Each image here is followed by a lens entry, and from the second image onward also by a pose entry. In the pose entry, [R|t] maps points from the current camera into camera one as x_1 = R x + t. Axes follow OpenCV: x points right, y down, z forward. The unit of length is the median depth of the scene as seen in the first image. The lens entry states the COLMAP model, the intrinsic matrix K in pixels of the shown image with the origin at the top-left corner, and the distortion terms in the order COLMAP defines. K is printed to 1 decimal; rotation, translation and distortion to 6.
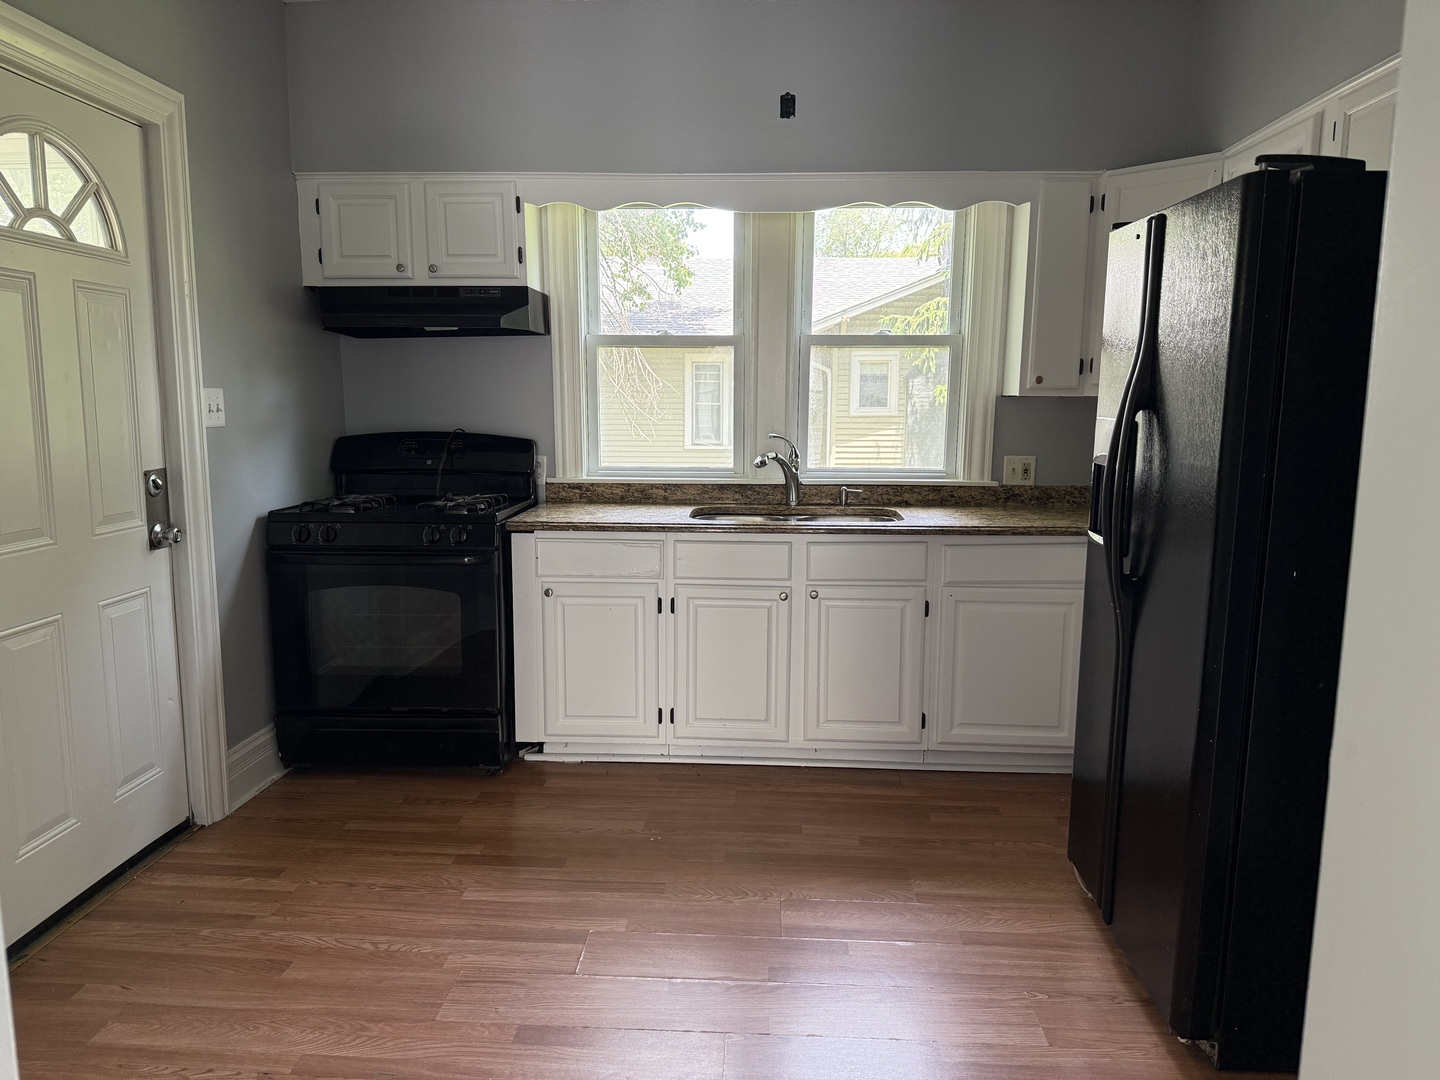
lens RADIAL K [[1034.8, 0, 725.3], [0, 1034.8, 548.1], [0, 0, 1]] dist [0.046558, -0.051066]
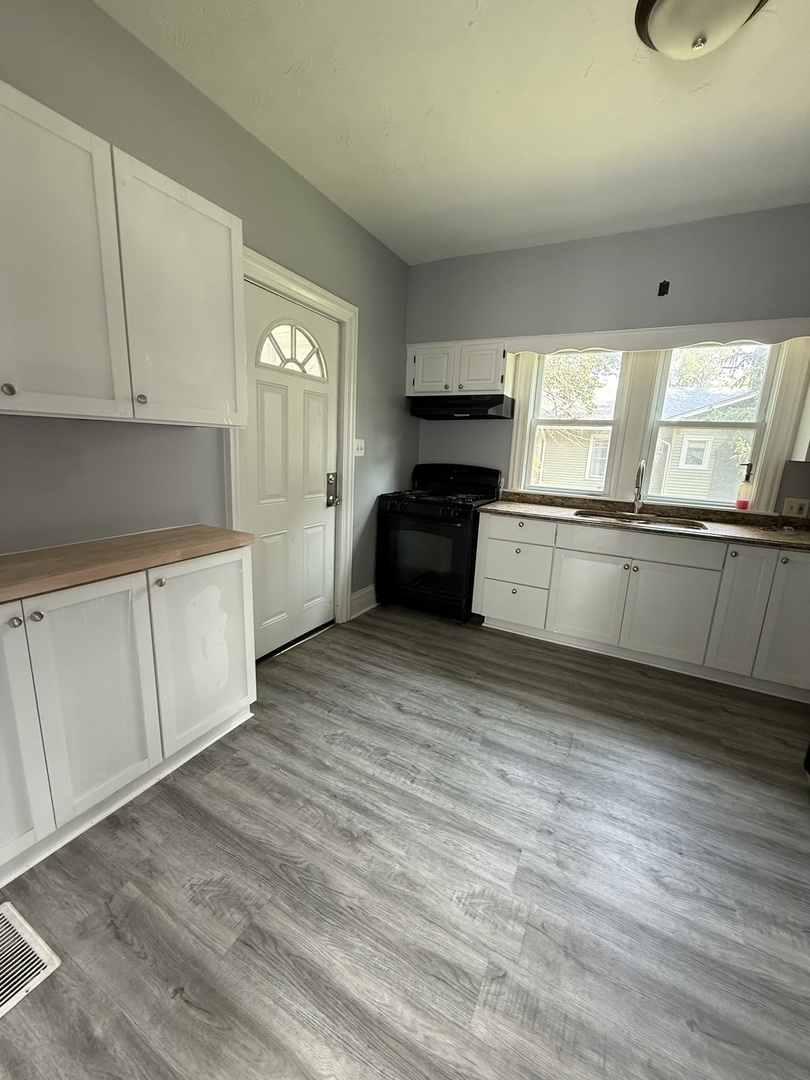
lens RADIAL K [[432.6, 0, 403.2], [0, 432.6, 537.7], [0, 0, 1]] dist [-0.001034, -0.000285]
pose [[0.904432, 0.125176, -0.407840, 0.012377], [-0.103822, 0.991826, 0.074178, -0.015730], [0.413791, -0.024746, 0.910035, 0.141562]]
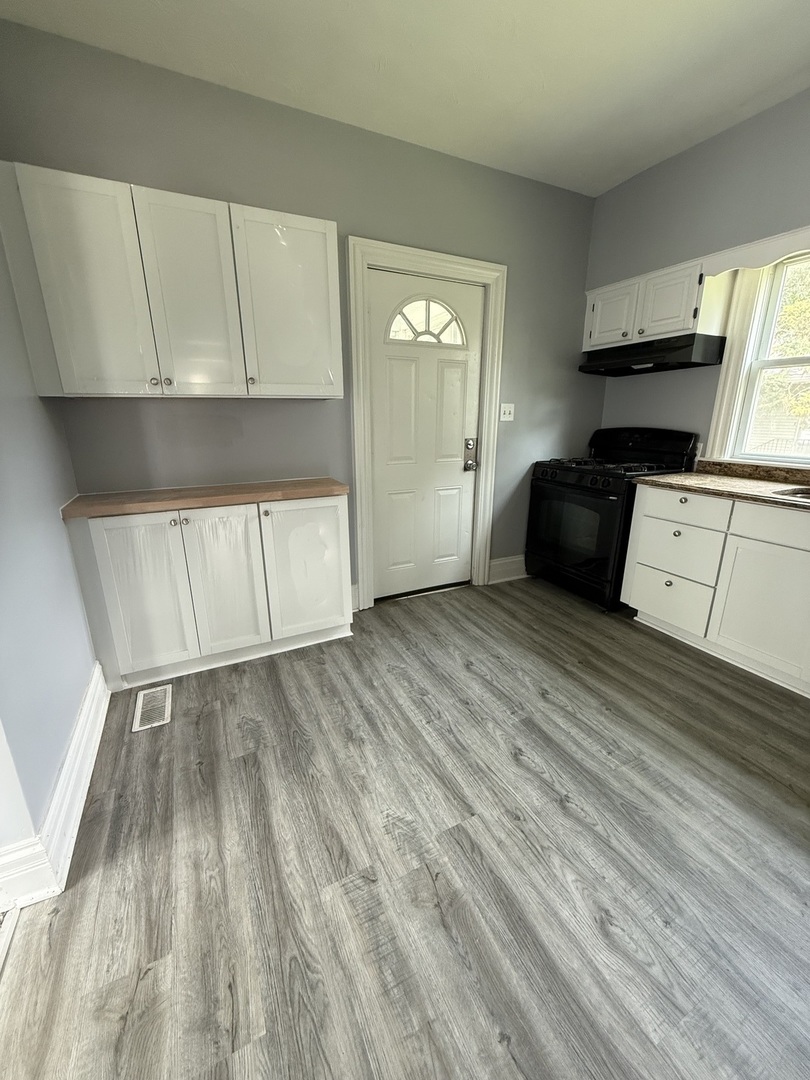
lens RADIAL K [[432.6, 0, 403.2], [0, 432.6, 537.7], [0, 0, 1]] dist [-0.001034, -0.000285]
pose [[0.481056, 0.235439, -0.844484, 0.228964], [-0.124503, 0.971848, 0.200025, -0.025513], [0.867804, 0.008918, 0.496827, 0.293559]]
